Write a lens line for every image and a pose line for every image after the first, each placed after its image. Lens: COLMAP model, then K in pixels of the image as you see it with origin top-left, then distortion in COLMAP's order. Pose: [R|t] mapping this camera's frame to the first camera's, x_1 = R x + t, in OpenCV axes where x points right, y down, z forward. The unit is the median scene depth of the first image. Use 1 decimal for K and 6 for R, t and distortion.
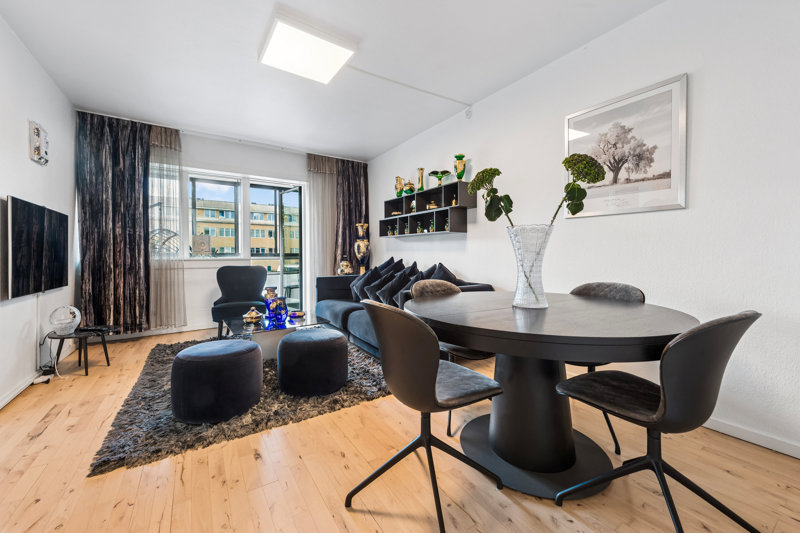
lens RADIAL K [[315.7, 0, 400.0], [0, 315.7, 266.5], [0, 0, 1]] dist [0.002067, 0.000136]
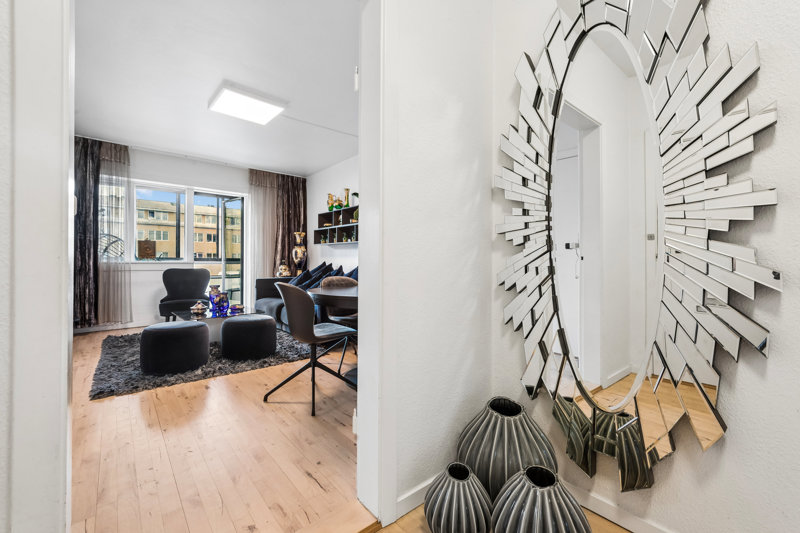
lens RADIAL K [[331.5, 0, 400.0], [0, 331.5, 266.5], [0, 0, 1]] dist [-0.000997, -0.000298]
pose [[0.990957, 0.005177, 0.134078, 0.097609], [-0.002000, 0.999714, -0.023820, 0.018022], [-0.134163, 0.023336, 0.990684, -0.279784]]
